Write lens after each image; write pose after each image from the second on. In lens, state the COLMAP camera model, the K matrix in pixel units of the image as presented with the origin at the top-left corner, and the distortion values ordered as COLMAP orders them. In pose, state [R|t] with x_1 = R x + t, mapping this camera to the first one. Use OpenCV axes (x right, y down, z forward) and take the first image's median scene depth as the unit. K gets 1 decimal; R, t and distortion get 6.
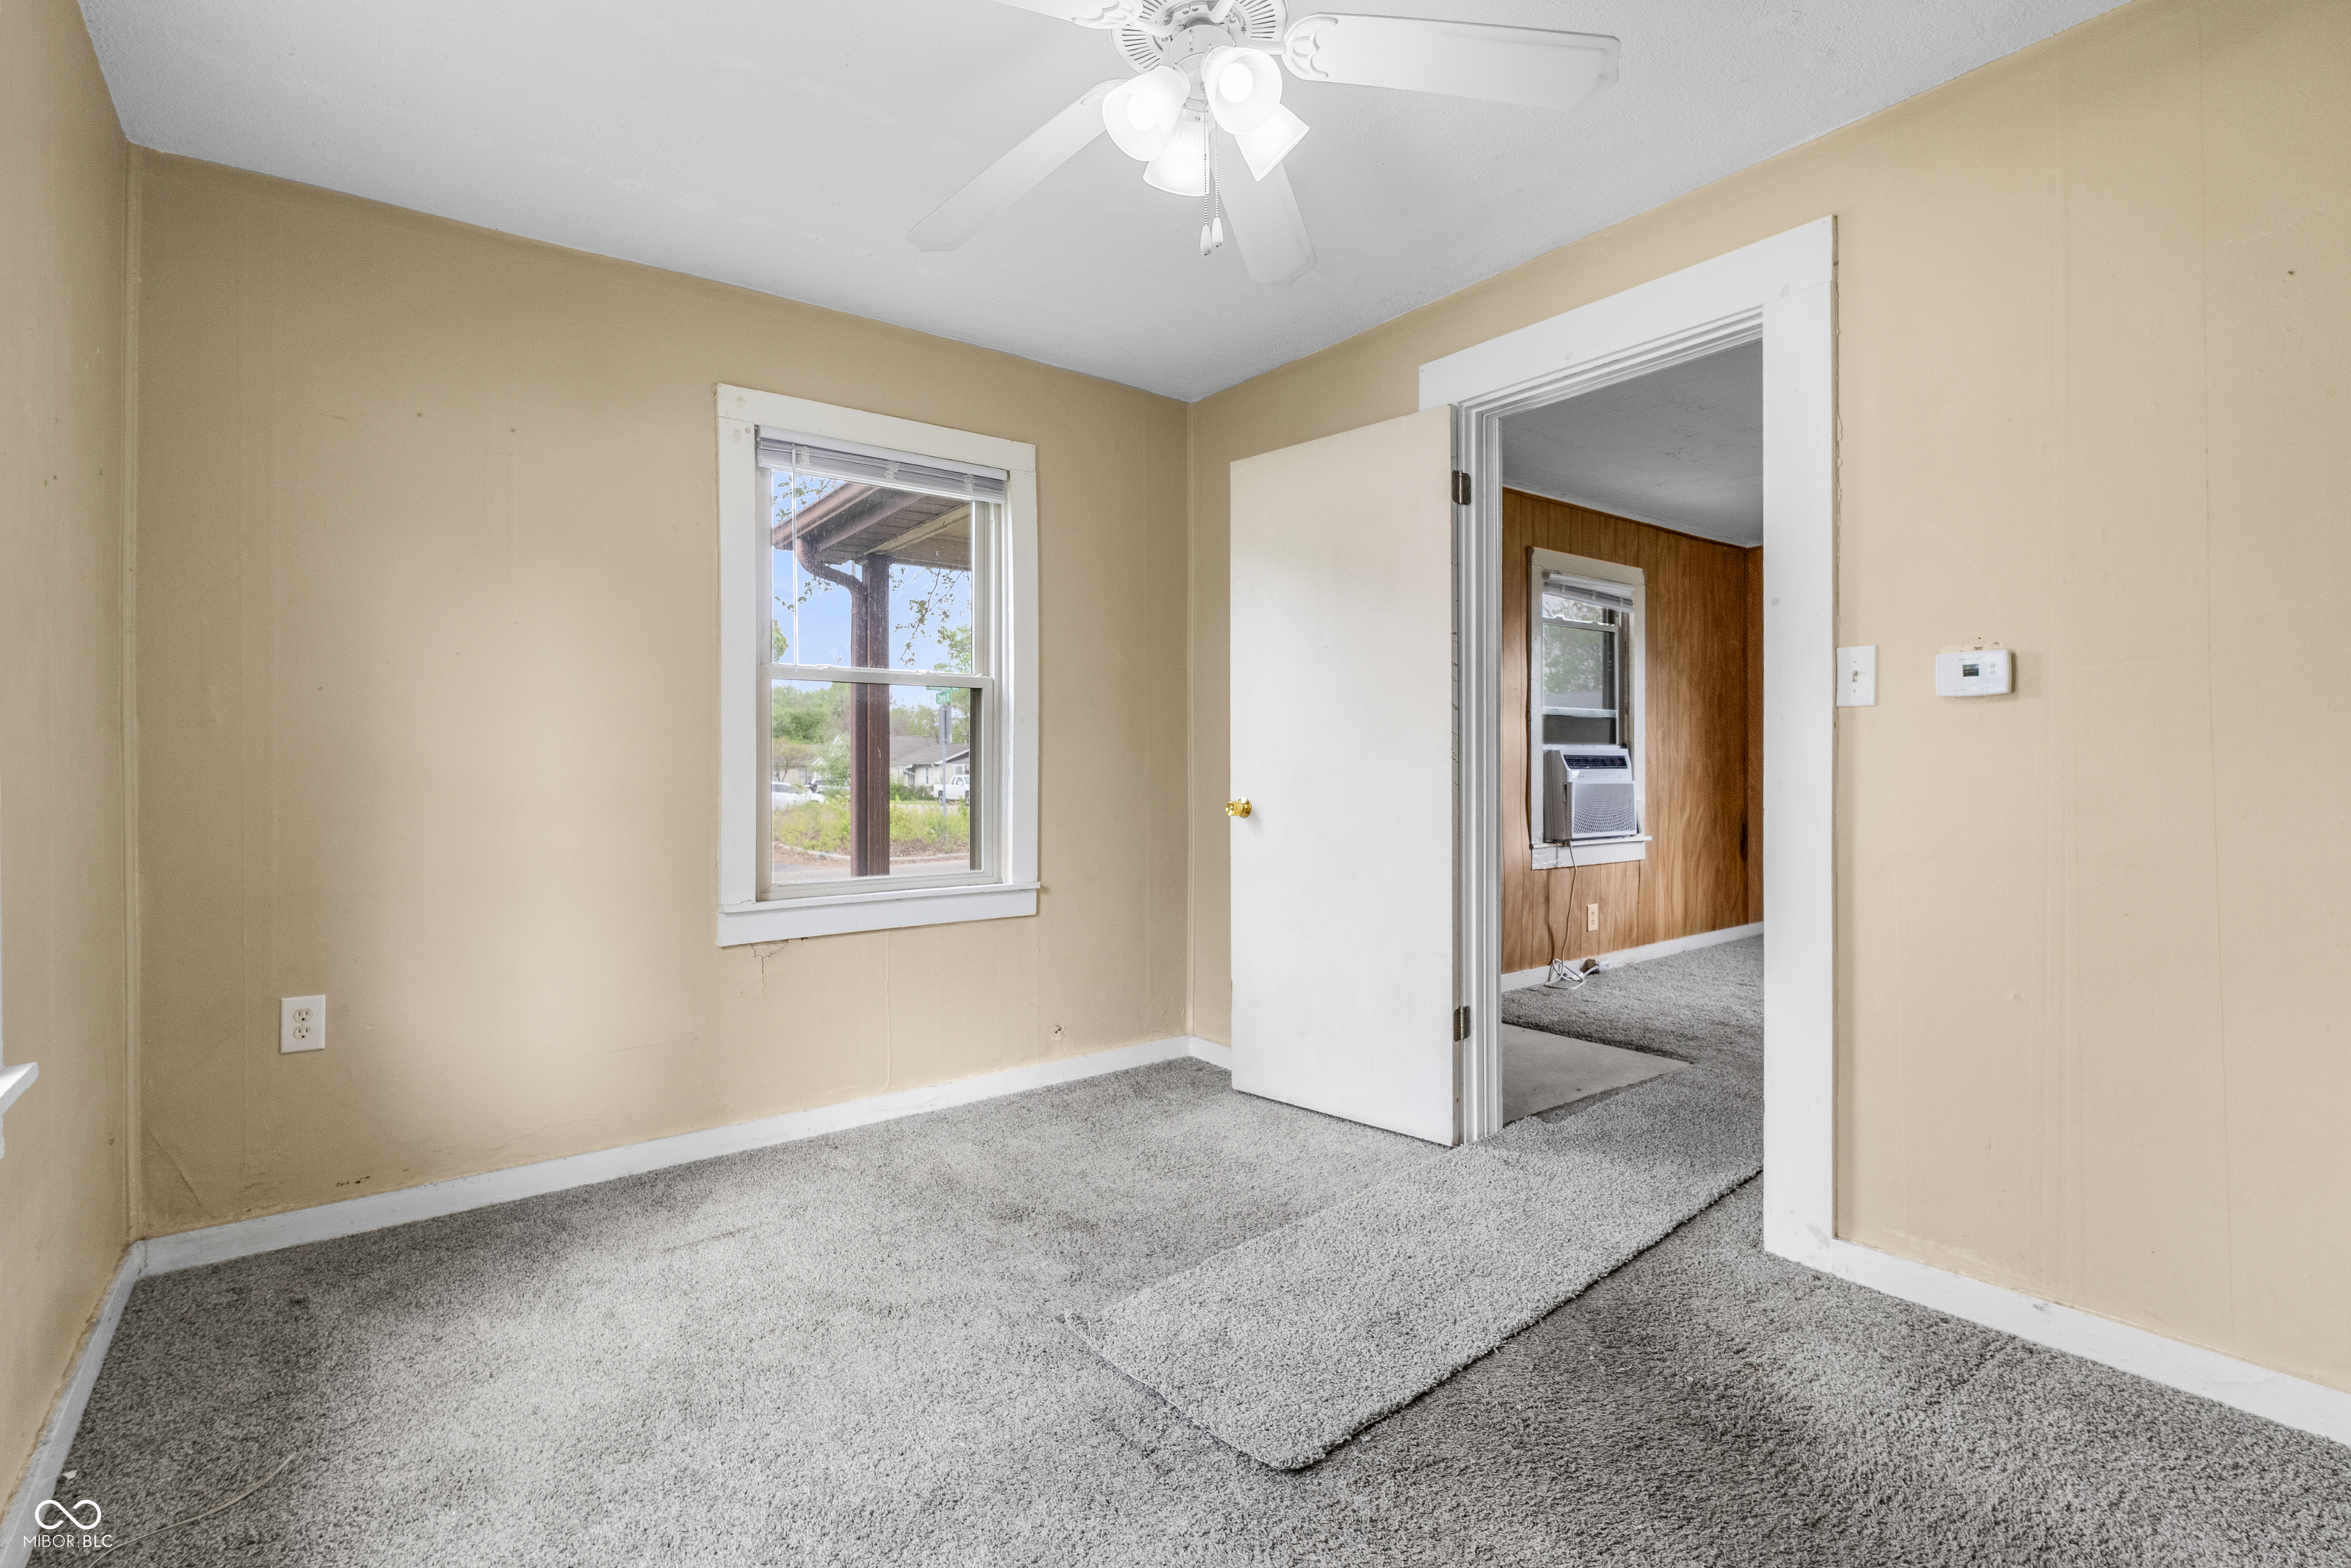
lens RADIAL K [[1103.0, 0, 1175.5], [0, 1103.0, 784.0], [0, 0, 1]] dist [0.000190, 0.000476]
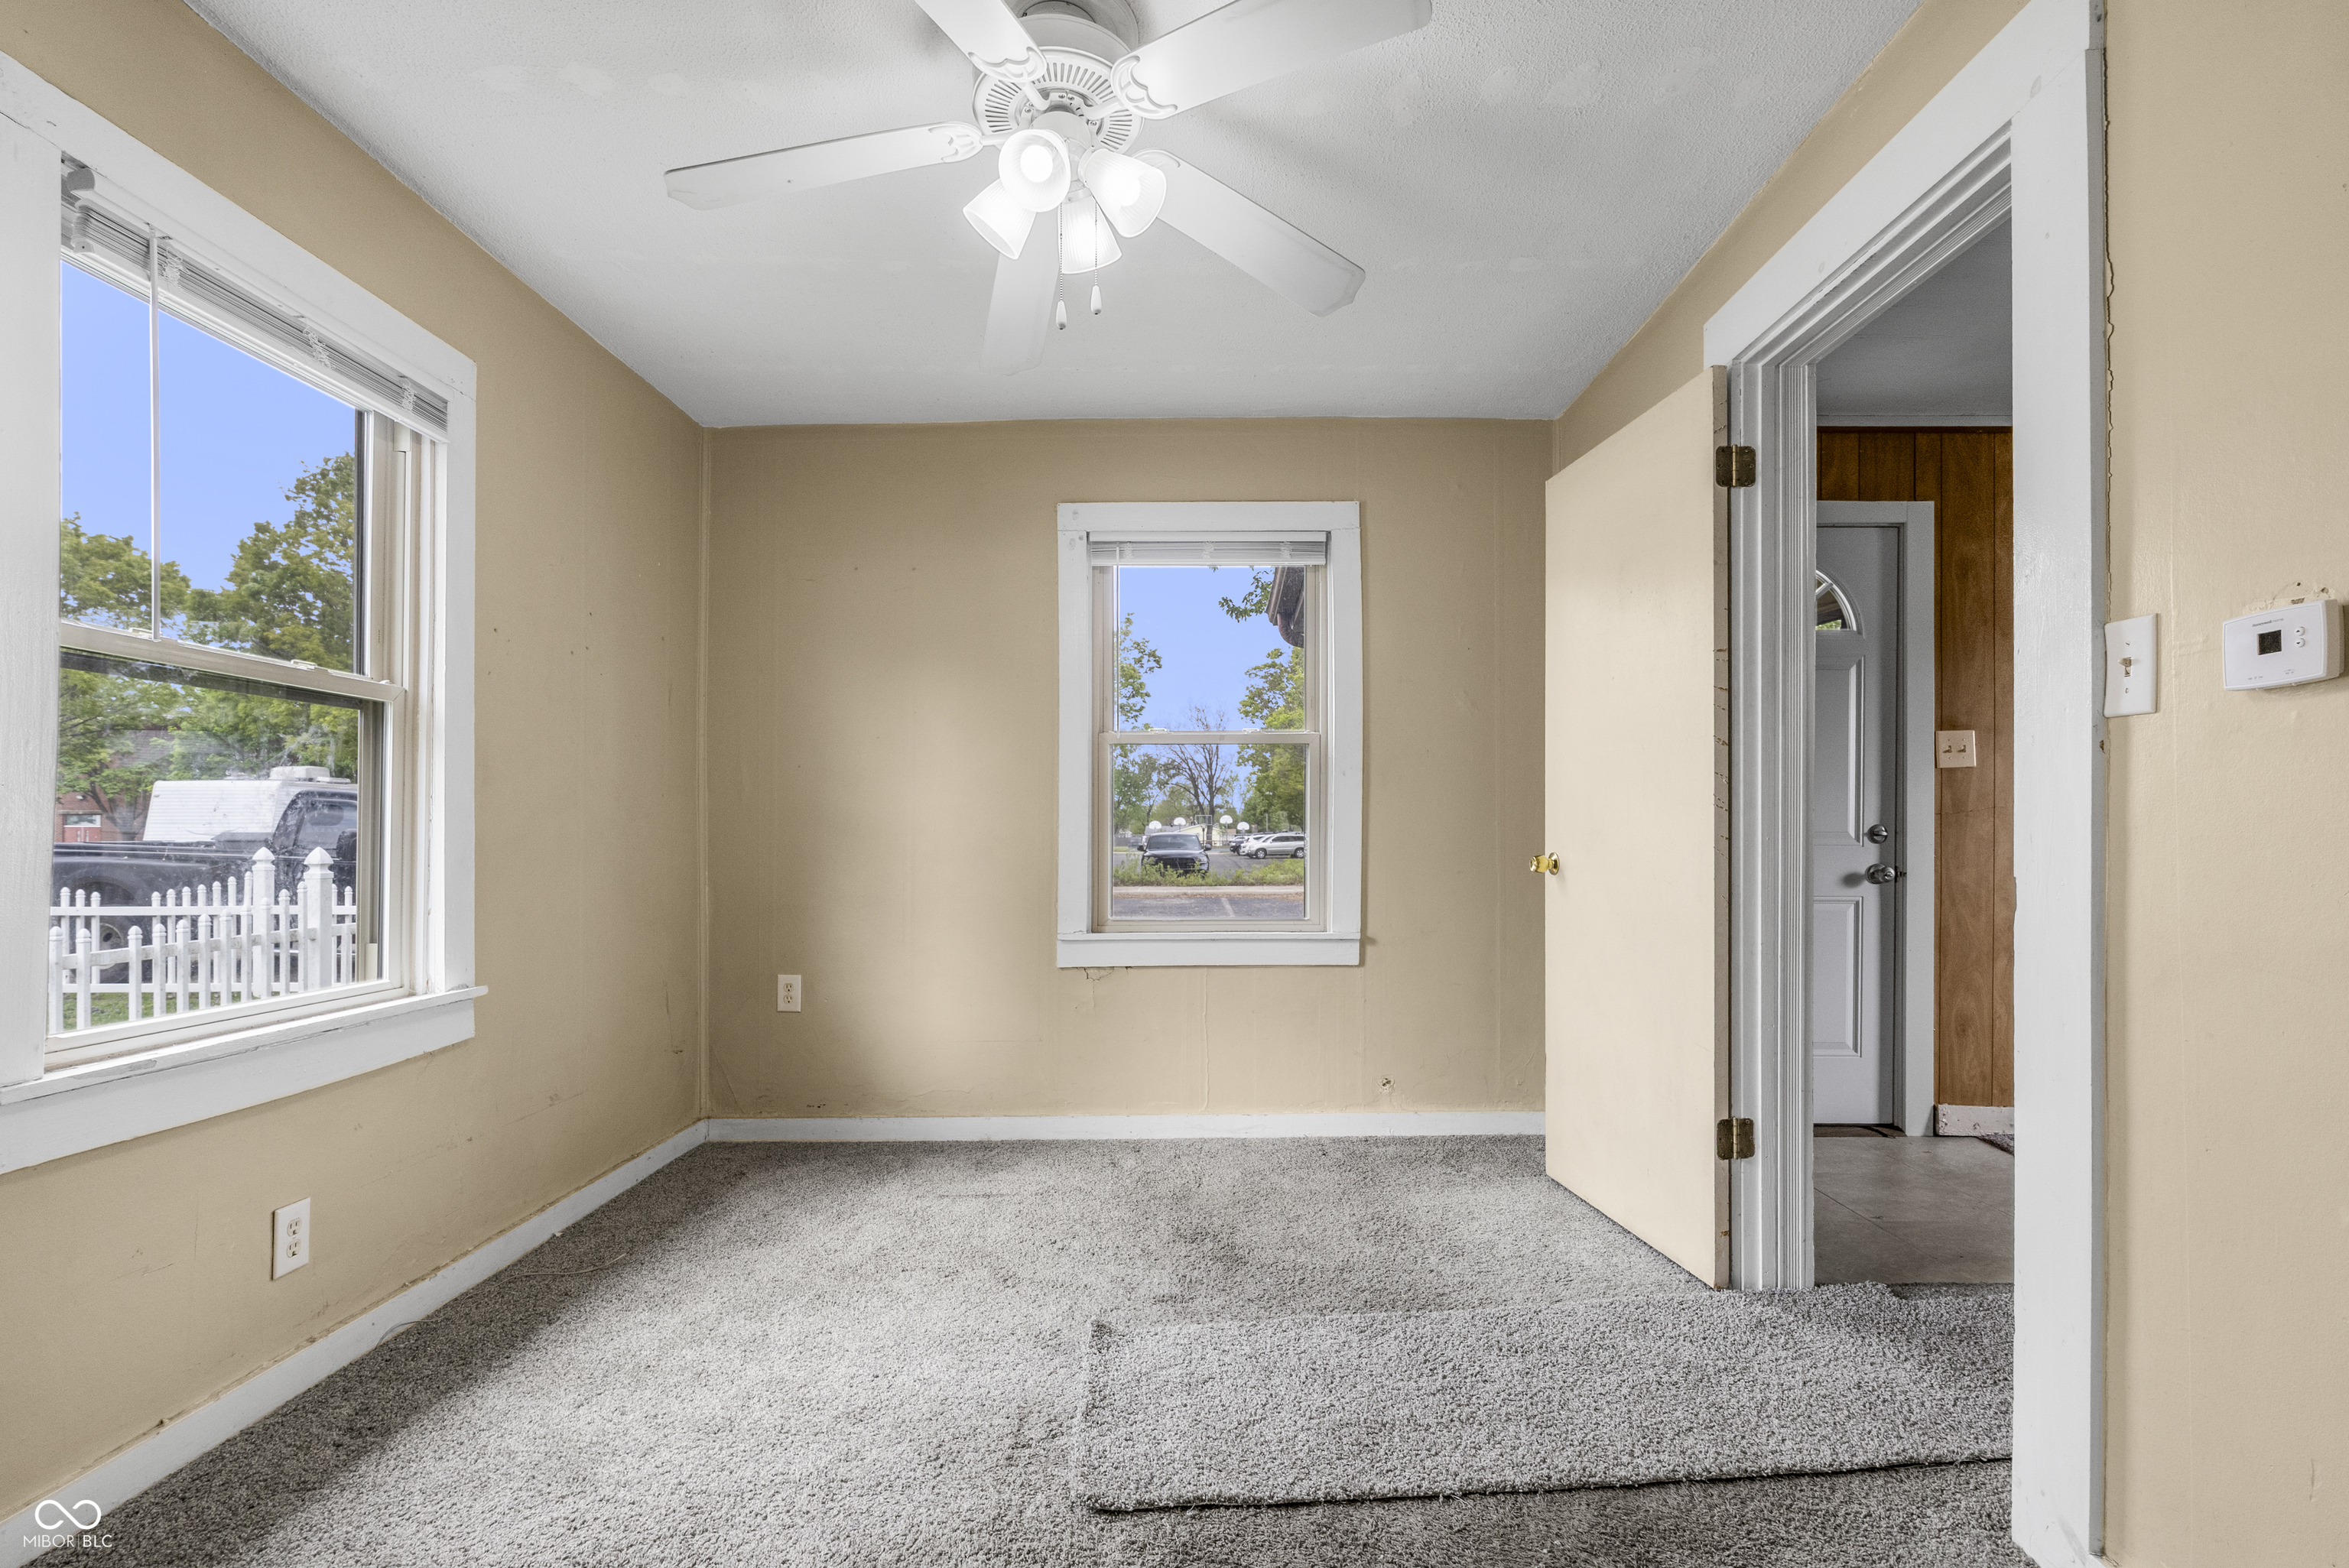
lens RADIAL K [[1076.9, 0, 1185.8], [0, 1076.9, 840.3], [0, 0, 1]] dist [-0.000250, -0.000033]
pose [[0.795604, 0.008620, -0.605756, 0.435062], [-0.008169, 0.999961, 0.003499, 0.002460], [0.605762, 0.002165, 0.795643, 0.148794]]
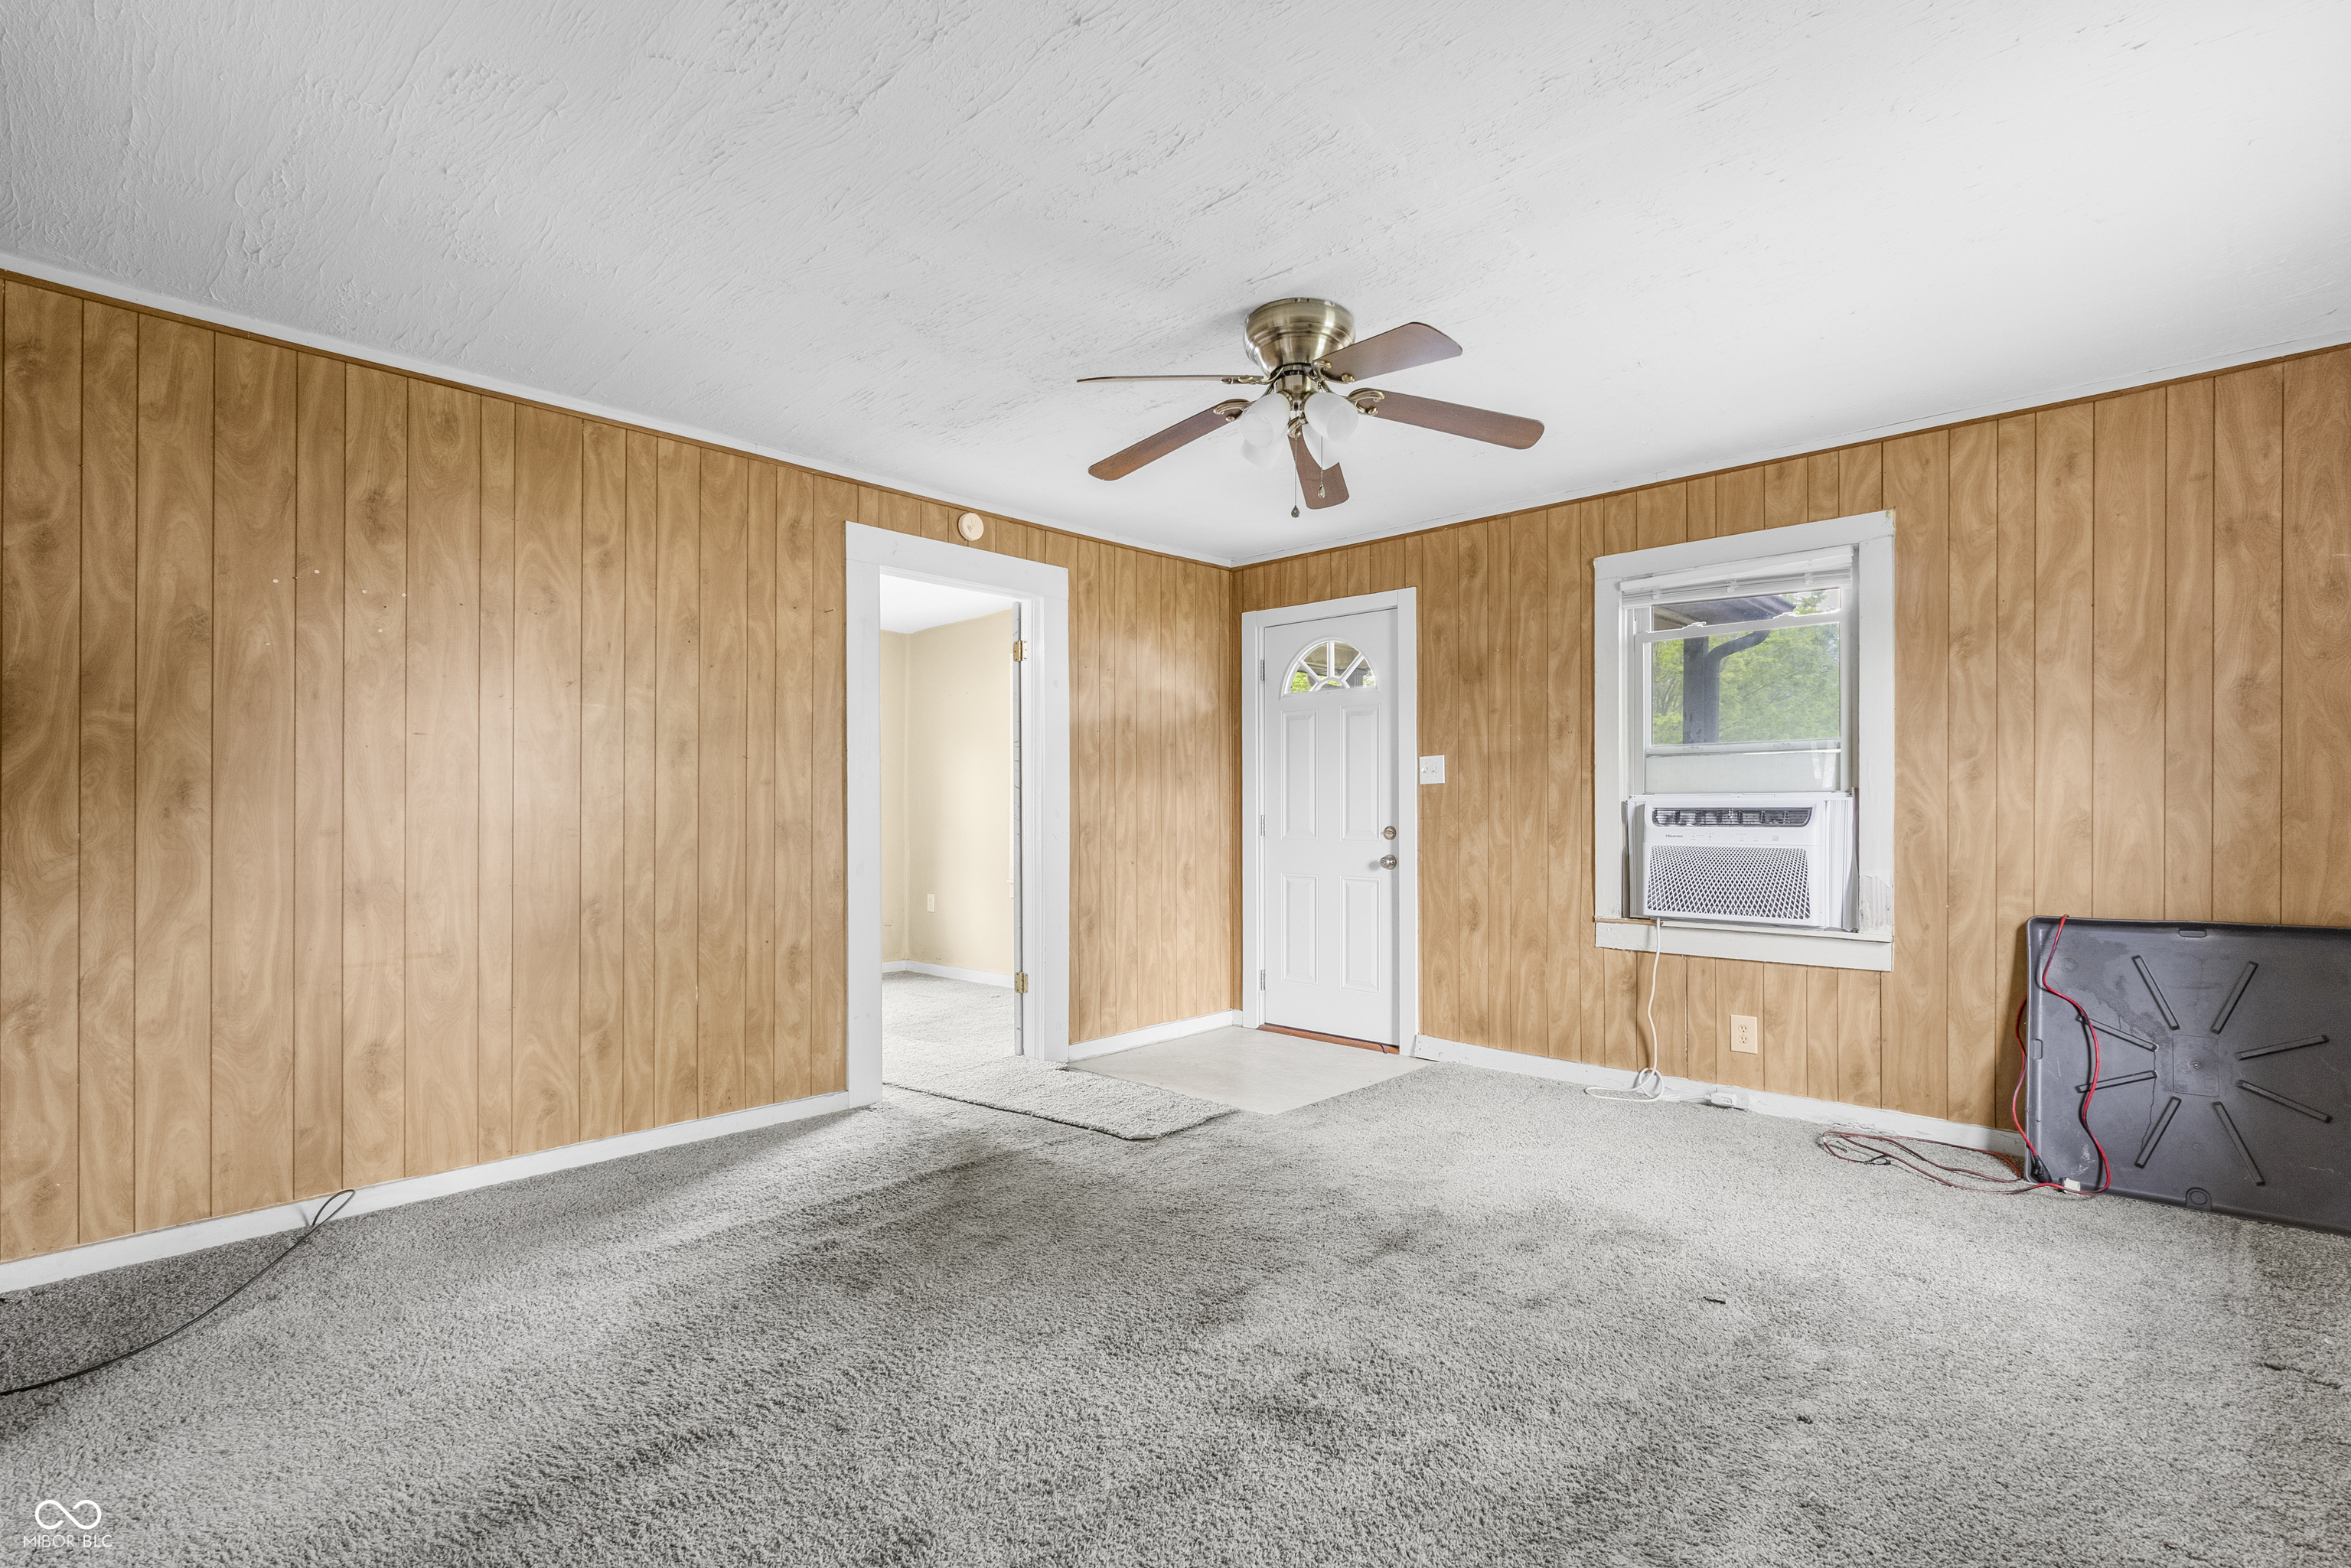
lens RADIAL K [[1094.4, 0, 1172.7], [0, 1094.4, 813.7], [0, 0, 1]] dist [-0.000168, 0.000064]
pose [[0.154934, 0.004059, -0.987917, 1.992816], [-0.008448, 0.999960, 0.002784, -0.039505], [0.987889, 0.007915, 0.154962, 1.024752]]
